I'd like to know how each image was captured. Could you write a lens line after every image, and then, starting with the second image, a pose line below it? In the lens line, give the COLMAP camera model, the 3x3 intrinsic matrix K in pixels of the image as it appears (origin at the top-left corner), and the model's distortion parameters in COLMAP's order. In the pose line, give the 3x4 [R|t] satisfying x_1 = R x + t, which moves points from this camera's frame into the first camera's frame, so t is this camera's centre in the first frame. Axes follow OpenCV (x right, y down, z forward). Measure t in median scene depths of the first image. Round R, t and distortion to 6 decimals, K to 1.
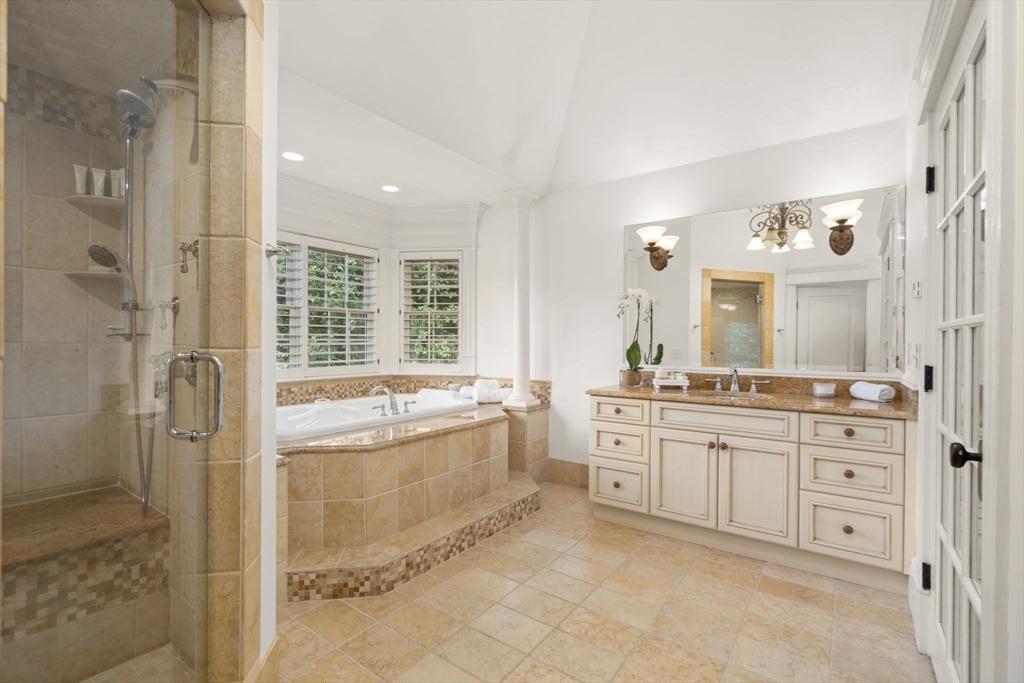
lens RADIAL K [[459.0, 0, 517.0], [0, 459.0, 345.5], [0, 0, 1]] dist [-0.001440, 0.000027]
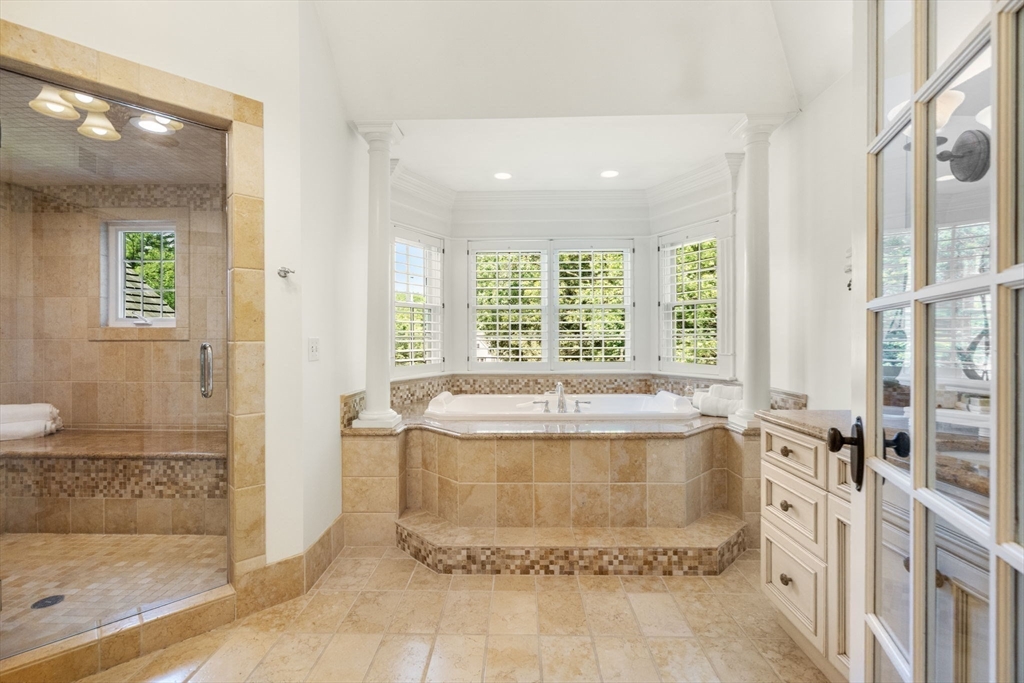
lens RADIAL K [[459.0, 0, 517.0], [0, 459.0, 345.5], [0, 0, 1]] dist [-0.001440, 0.000027]
pose [[0.564578, 0.003292, -0.825373, 0.561477], [0.001330, 0.999987, 0.004898, 0.005869], [0.825378, -0.003863, 0.564567, 0.446288]]
